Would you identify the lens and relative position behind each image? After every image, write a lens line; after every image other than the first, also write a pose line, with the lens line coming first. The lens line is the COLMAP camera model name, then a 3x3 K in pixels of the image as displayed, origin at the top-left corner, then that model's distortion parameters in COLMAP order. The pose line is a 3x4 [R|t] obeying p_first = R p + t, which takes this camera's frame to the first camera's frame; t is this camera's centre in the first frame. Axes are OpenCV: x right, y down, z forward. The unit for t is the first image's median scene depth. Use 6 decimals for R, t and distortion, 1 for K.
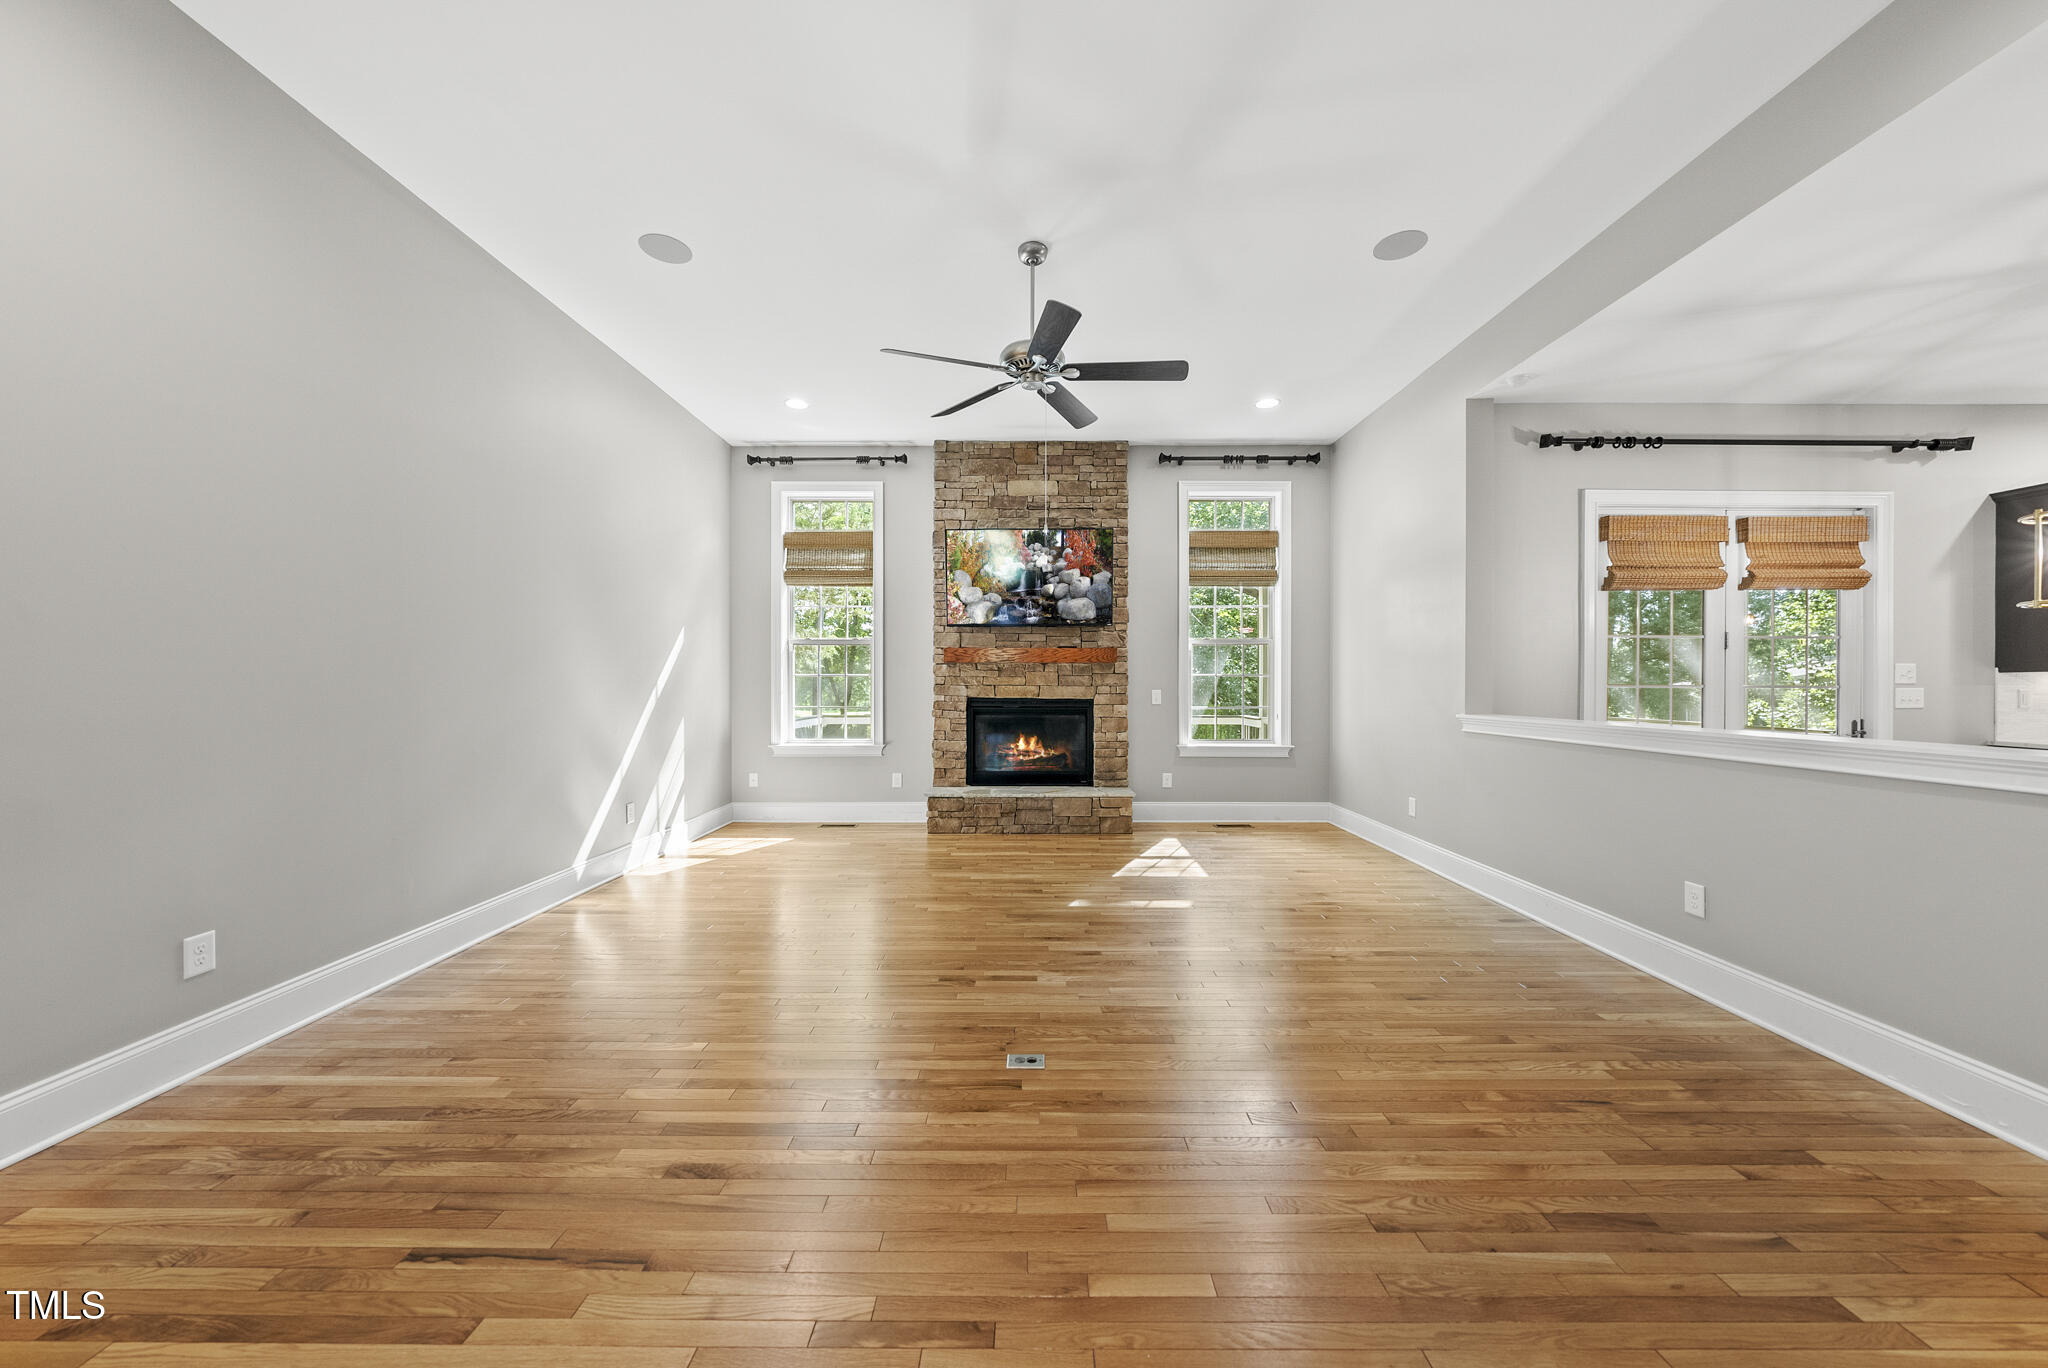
lens RADIAL K [[697.9, 0, 1030.9], [0, 697.9, 687.7], [0, 0, 1]] dist [-0.003693, 0.000771]
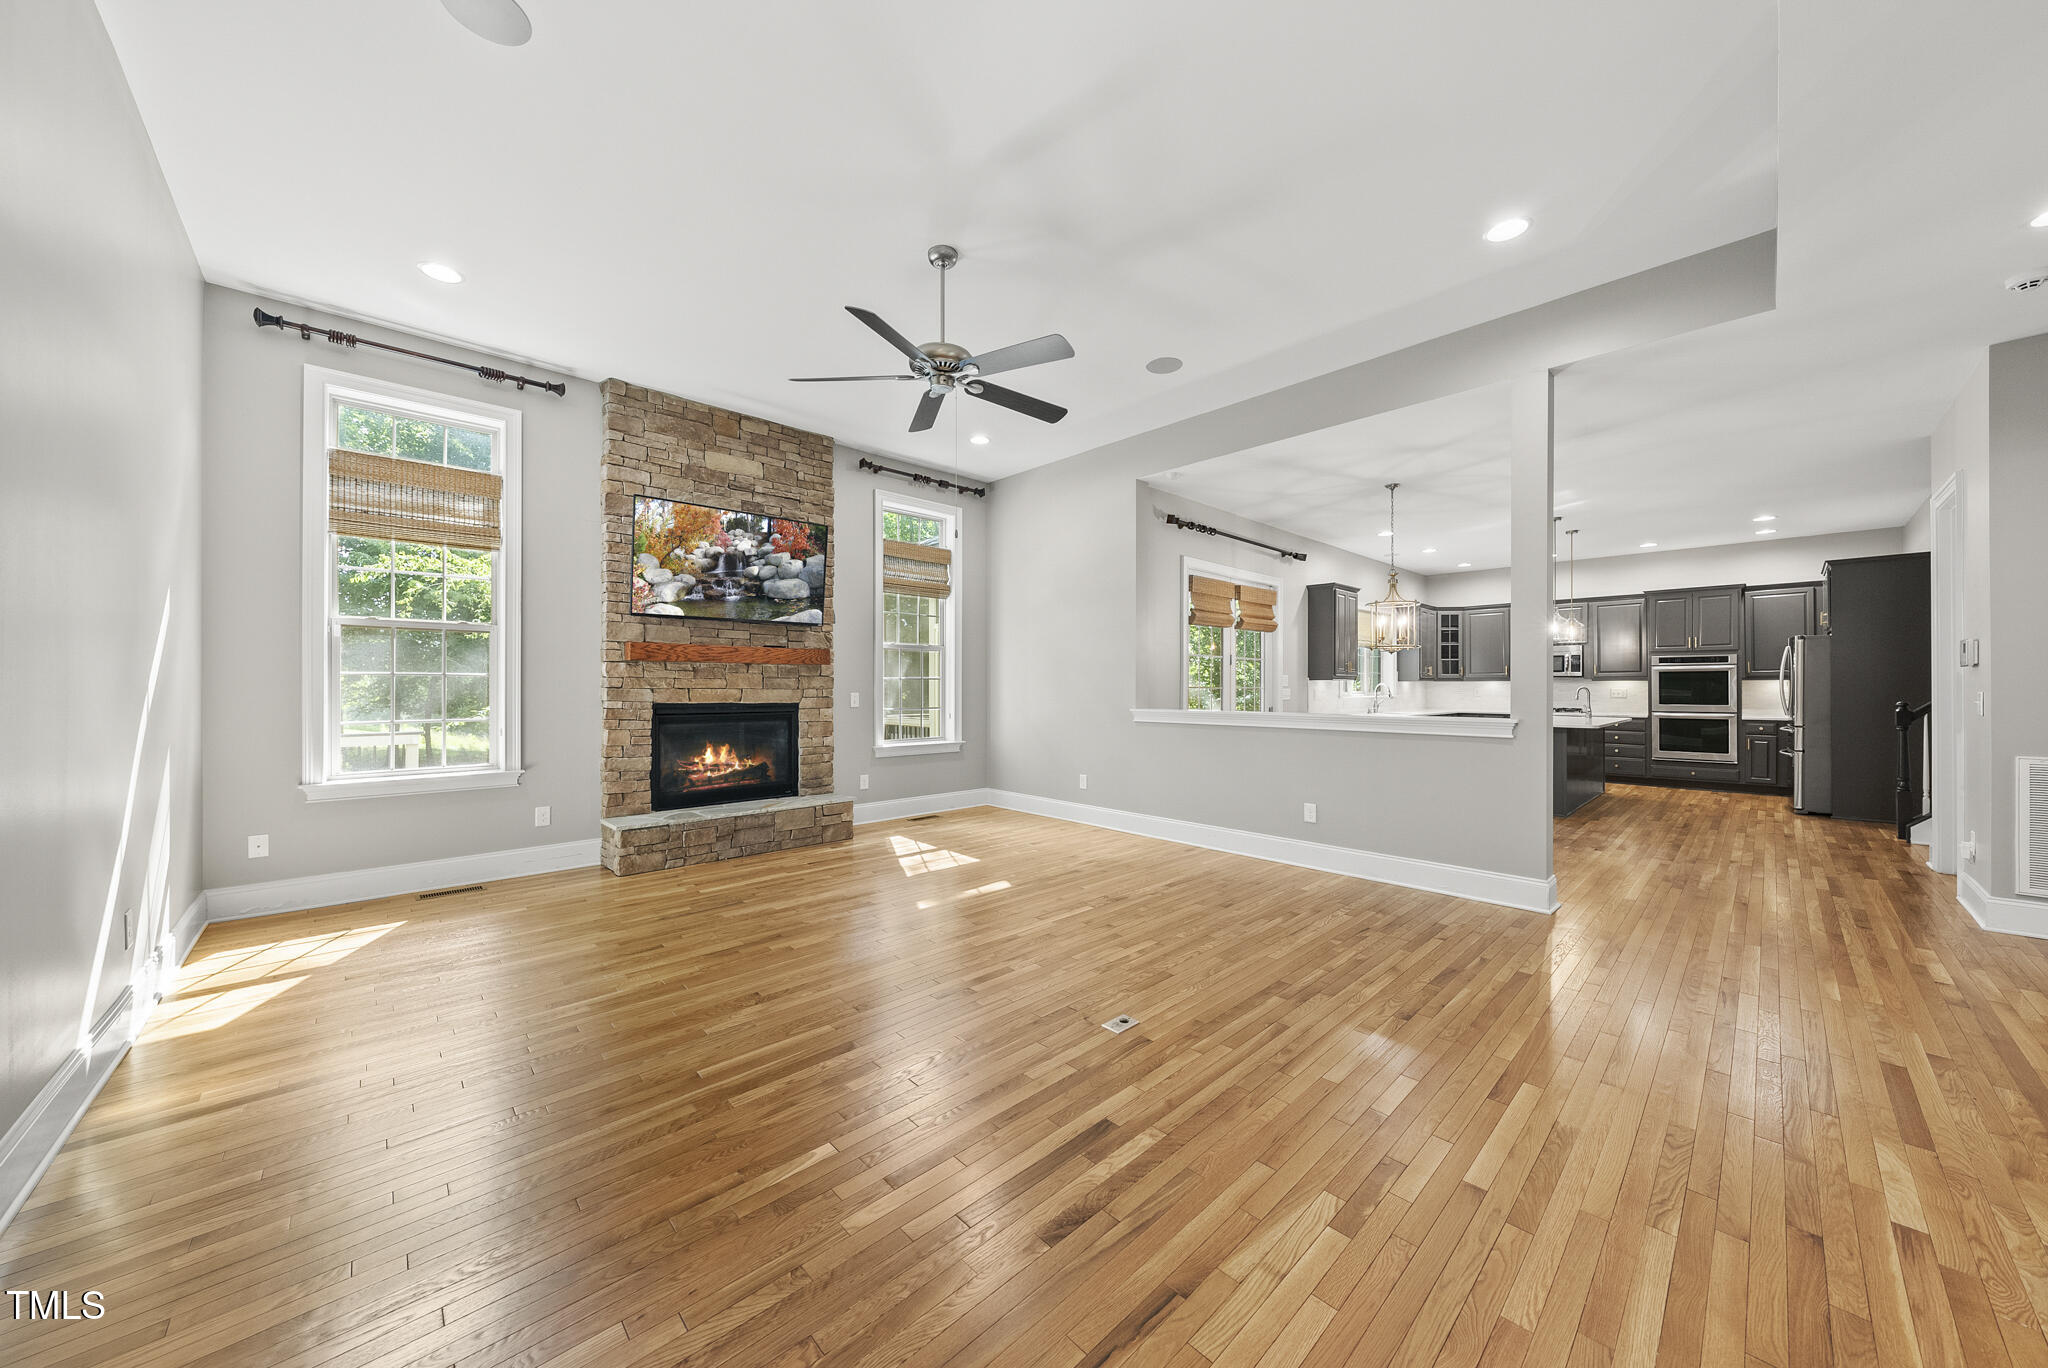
lens RADIAL K [[697.9, 0, 1025.4], [0, 697.9, 684.6], [0, 0, 1]] dist [-0.003693, 0.000771]
pose [[0.728039, 0.001555, 0.685534, -0.462880], [0.004263, 0.999968, -0.006796, -0.000987], [-0.685523, 0.007871, 0.728009, 0.149525]]
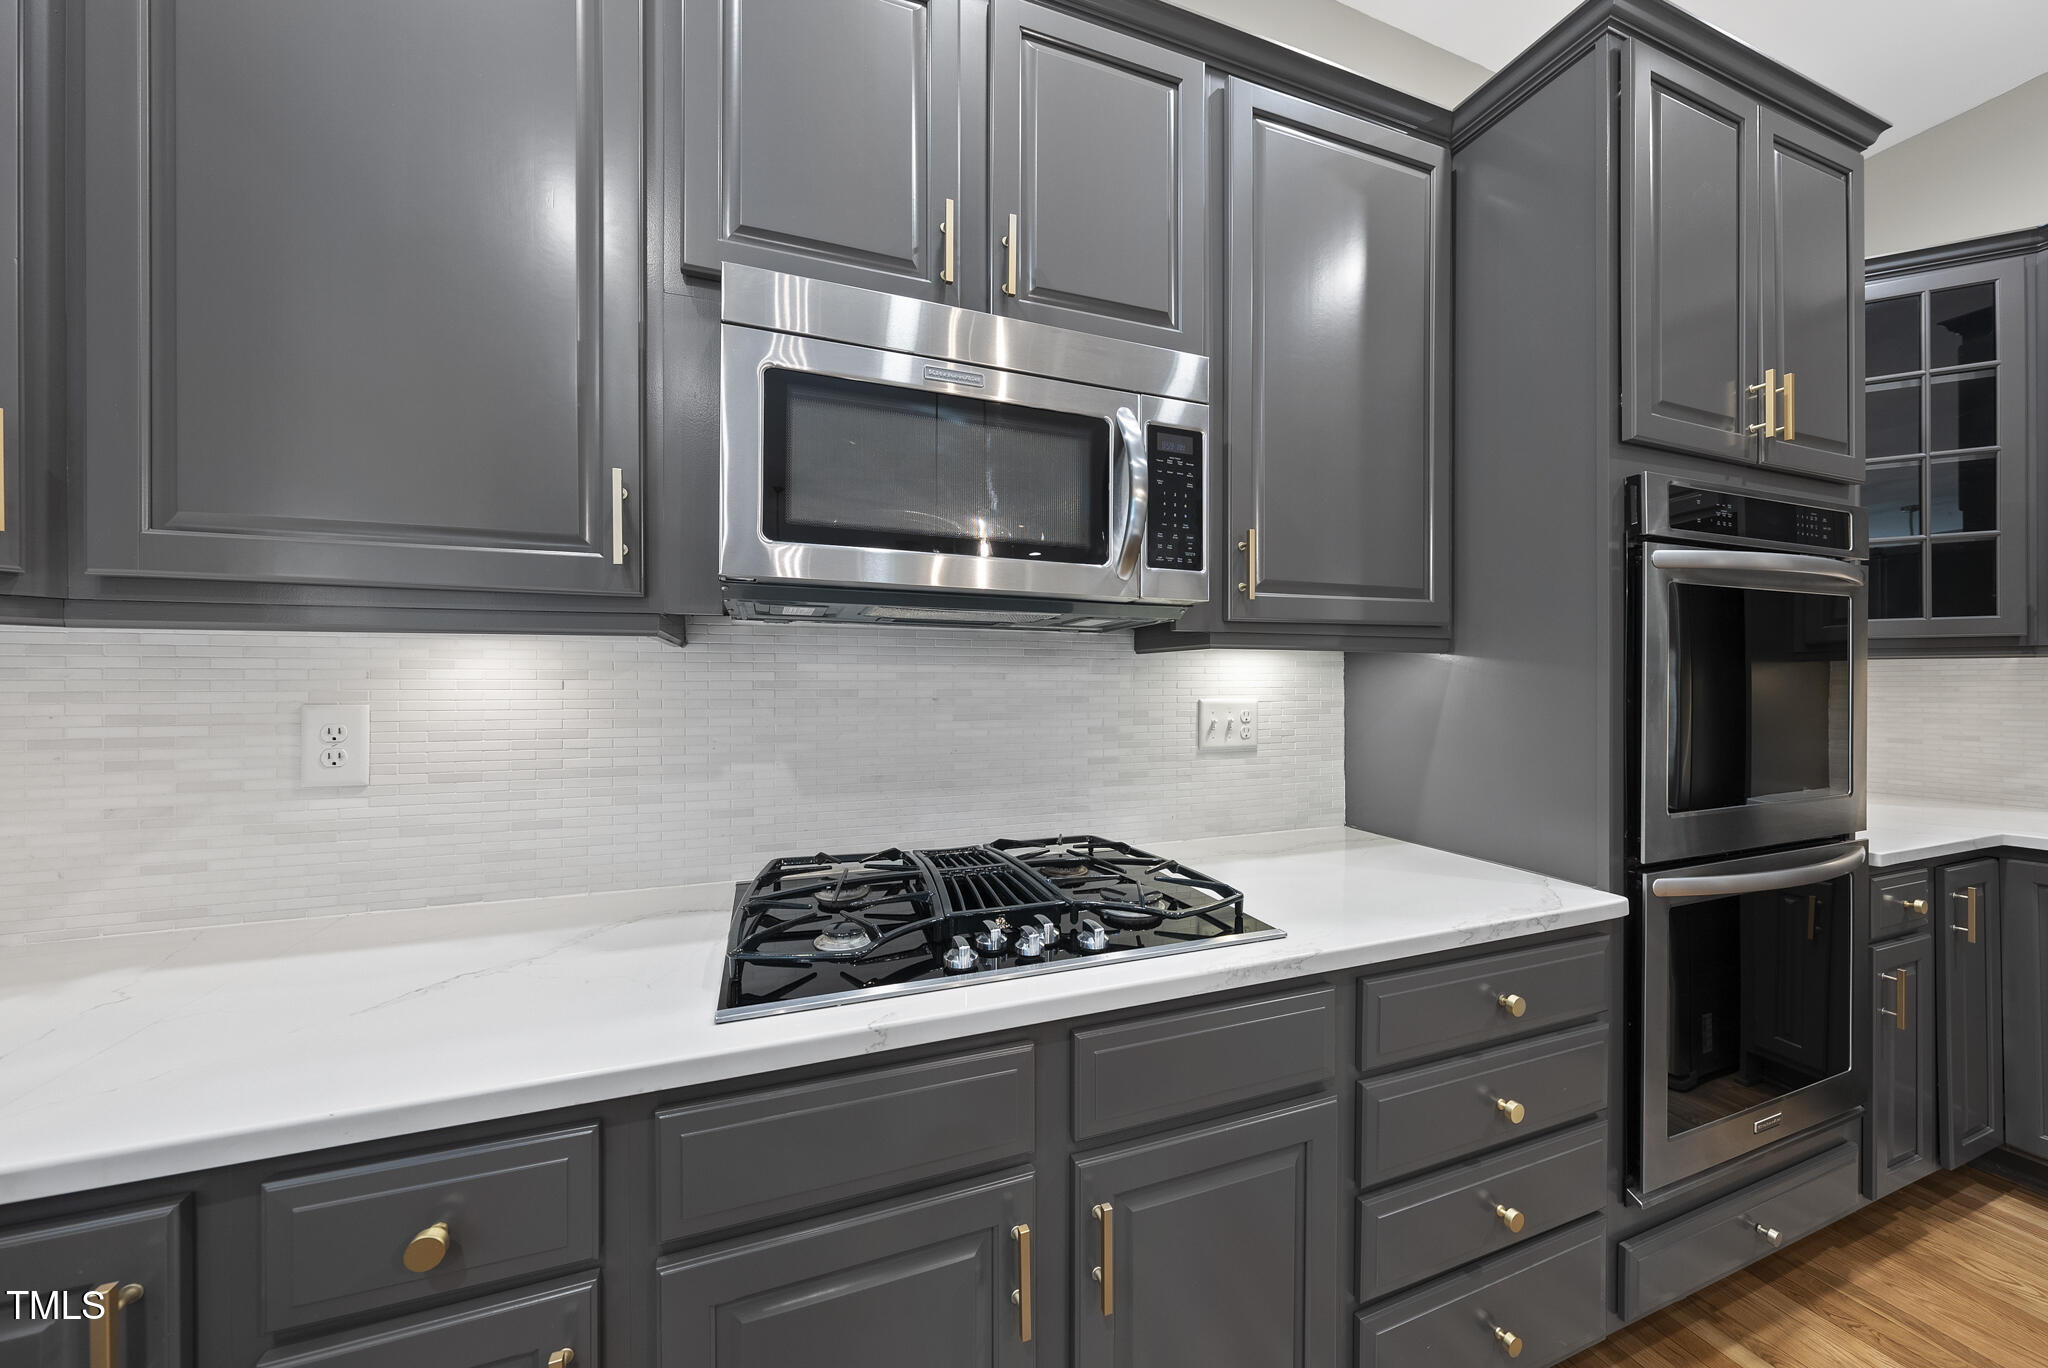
lens RADIAL K [[697.9, 0, 1028.8], [0, 697.9, 679.1], [0, 0, 1]] dist [-0.003693, 0.000771]
pose [[-0.350014, 0.007384, 0.936715, 1.995481], [0.006012, 0.999966, -0.005636, -0.004919], [-0.936725, 0.003659, -0.350047, 0.686723]]
